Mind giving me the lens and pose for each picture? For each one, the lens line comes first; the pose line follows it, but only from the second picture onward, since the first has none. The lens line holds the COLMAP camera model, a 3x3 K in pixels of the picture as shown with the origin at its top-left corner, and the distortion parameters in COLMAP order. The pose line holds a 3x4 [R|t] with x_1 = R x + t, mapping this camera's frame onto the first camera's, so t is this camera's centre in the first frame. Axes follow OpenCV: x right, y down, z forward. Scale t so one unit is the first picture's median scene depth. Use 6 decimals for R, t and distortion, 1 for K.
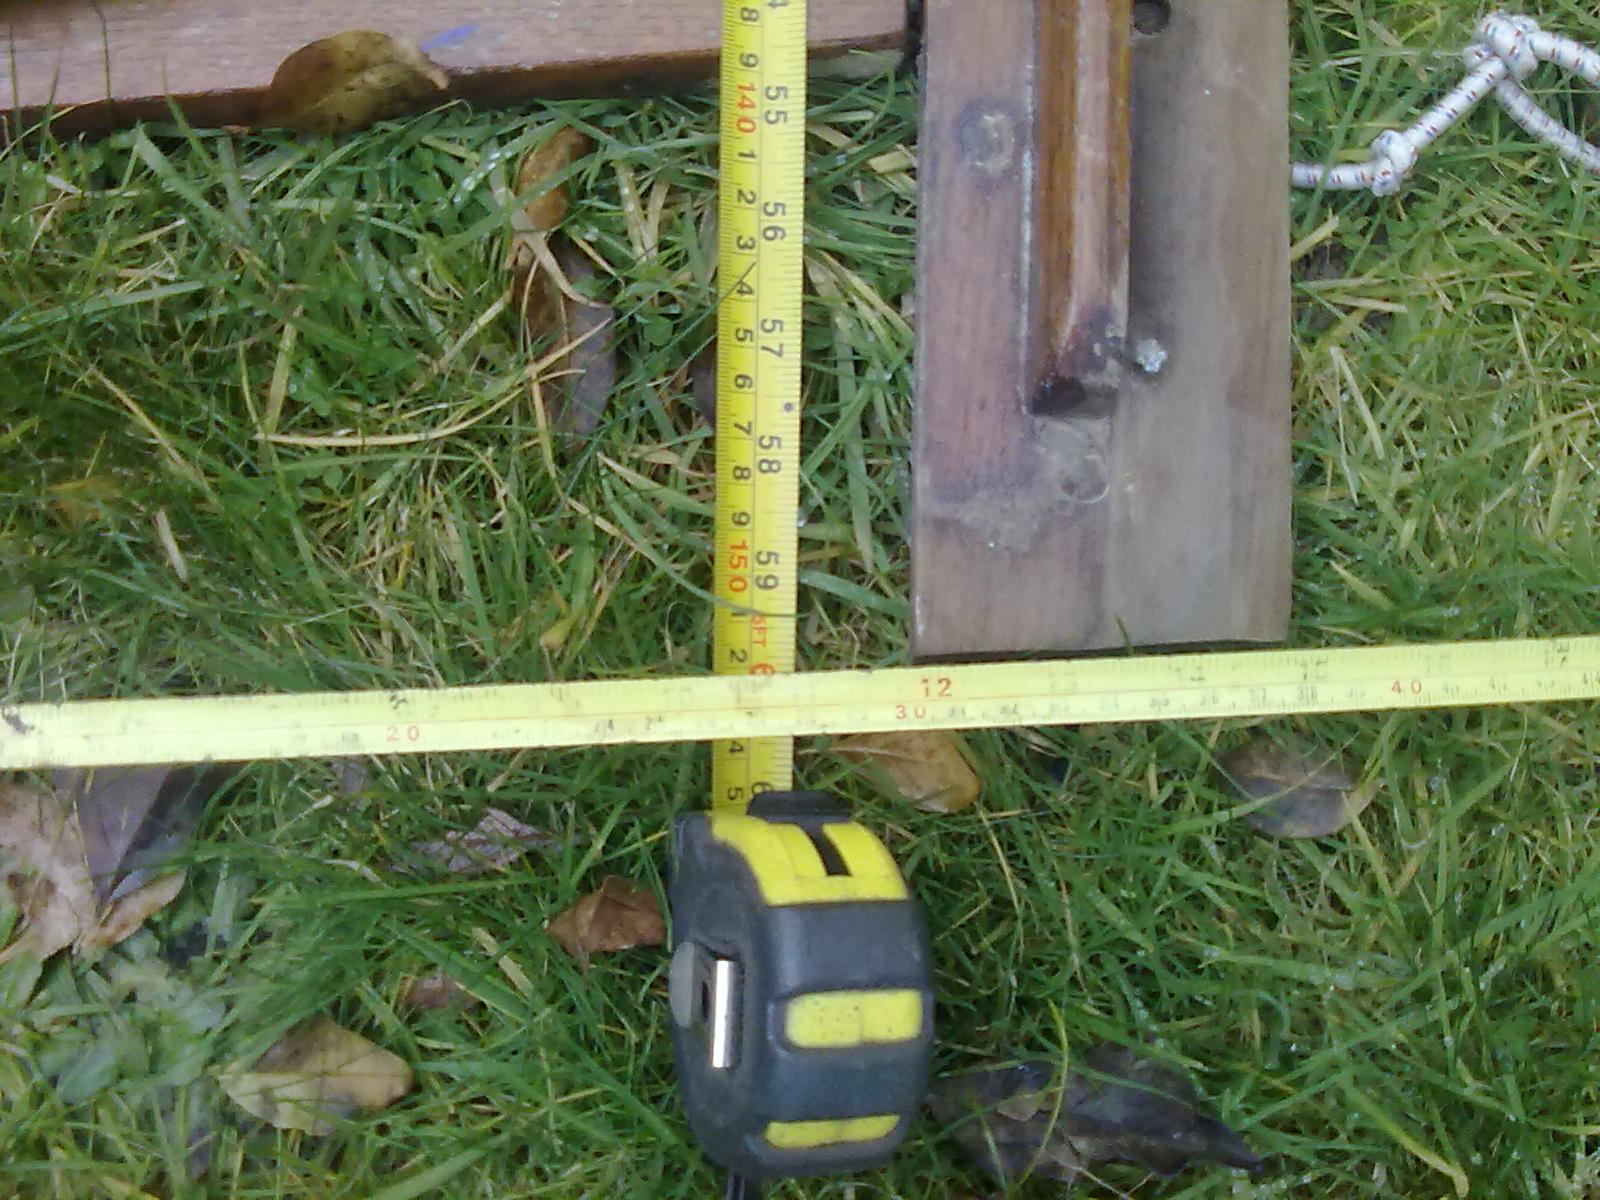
lens RADIAL K [[1435.4, 0, 800.0], [0, 1435.4, 600.0], [0, 0, 1]] dist [-0.010065, 0.000197]
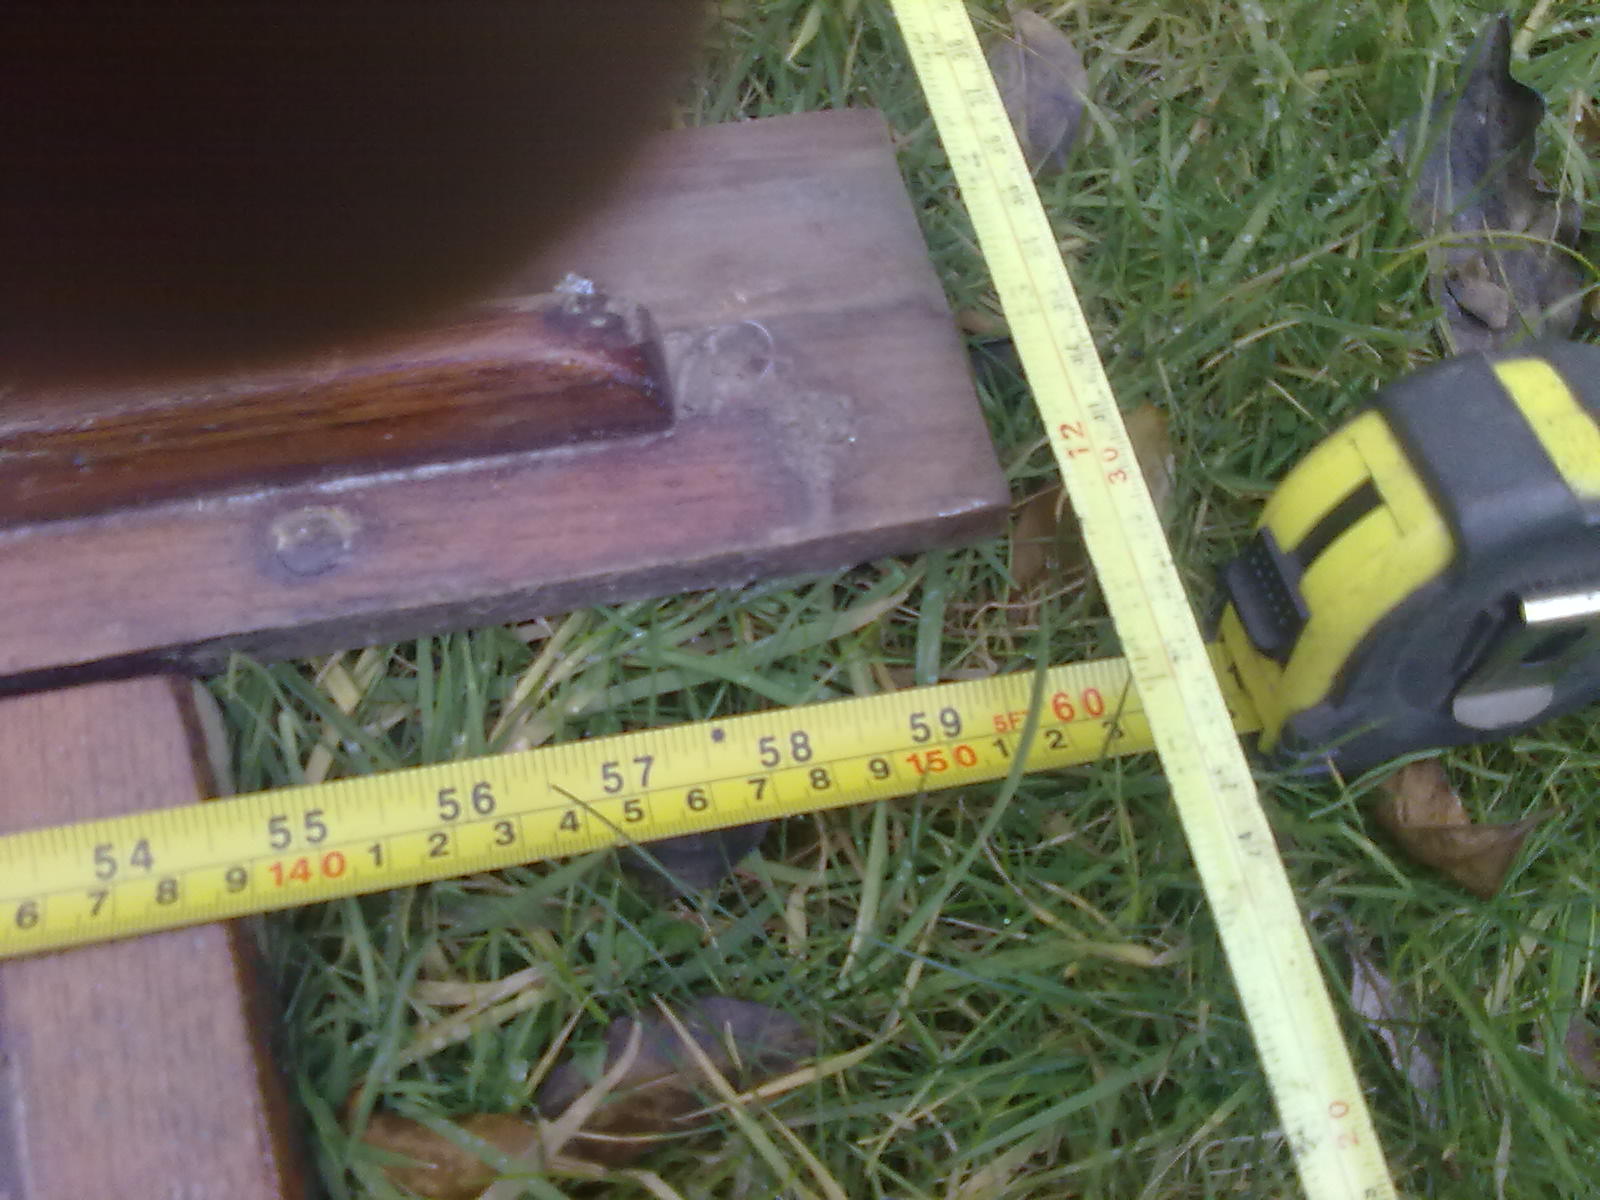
lens RADIAL K [[1411.7, 0, 800.0], [0, 1411.7, 600.0], [0, 0, 1]] dist [0.010791, -0.001171]
pose [[-0.206254, -0.945300, 0.252719, -0.134487], [0.971353, -0.166646, 0.169417, -0.205187], [-0.118035, 0.280422, 0.952592, 0.285448]]
